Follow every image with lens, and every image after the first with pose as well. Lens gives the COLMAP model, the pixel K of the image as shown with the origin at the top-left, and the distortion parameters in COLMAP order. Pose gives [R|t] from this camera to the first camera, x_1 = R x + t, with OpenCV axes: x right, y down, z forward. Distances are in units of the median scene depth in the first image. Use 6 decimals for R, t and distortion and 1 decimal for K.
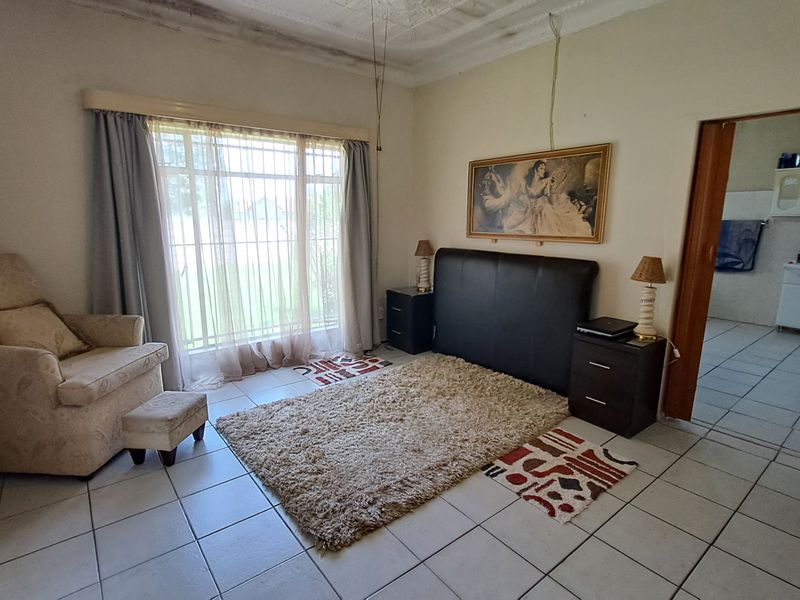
lens RADIAL K [[426.3, 0, 399.5], [0, 426.3, 299.6], [0, 0, 1]] dist [0.002352, -0.000261]
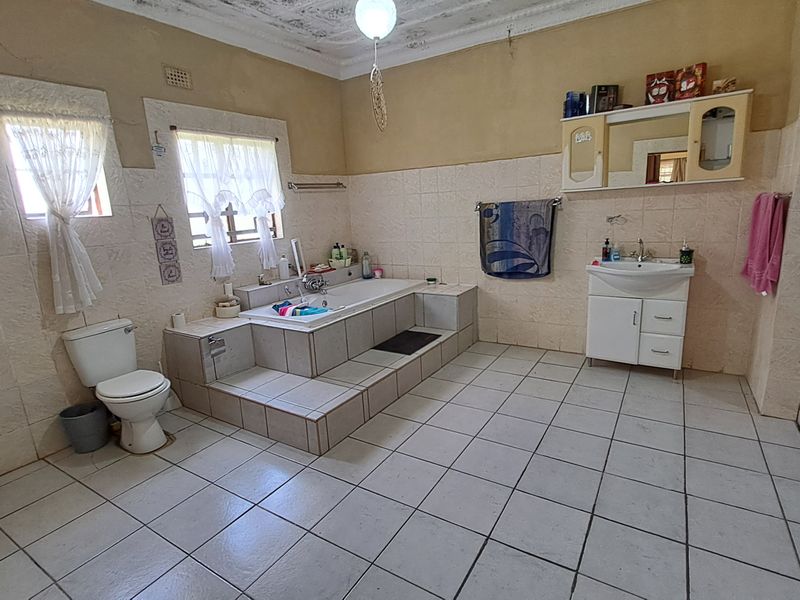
lens RADIAL K [[426.3, 0, 399.6], [0, 426.3, 299.7], [0, 0, 1]] dist [0.002352, -0.000261]
pose [[0.939883, -0.128998, 0.316195, 0.387638], [0.122446, 0.991645, 0.040593, -0.085606], [-0.318789, 0.000564, 0.947825, 0.439510]]
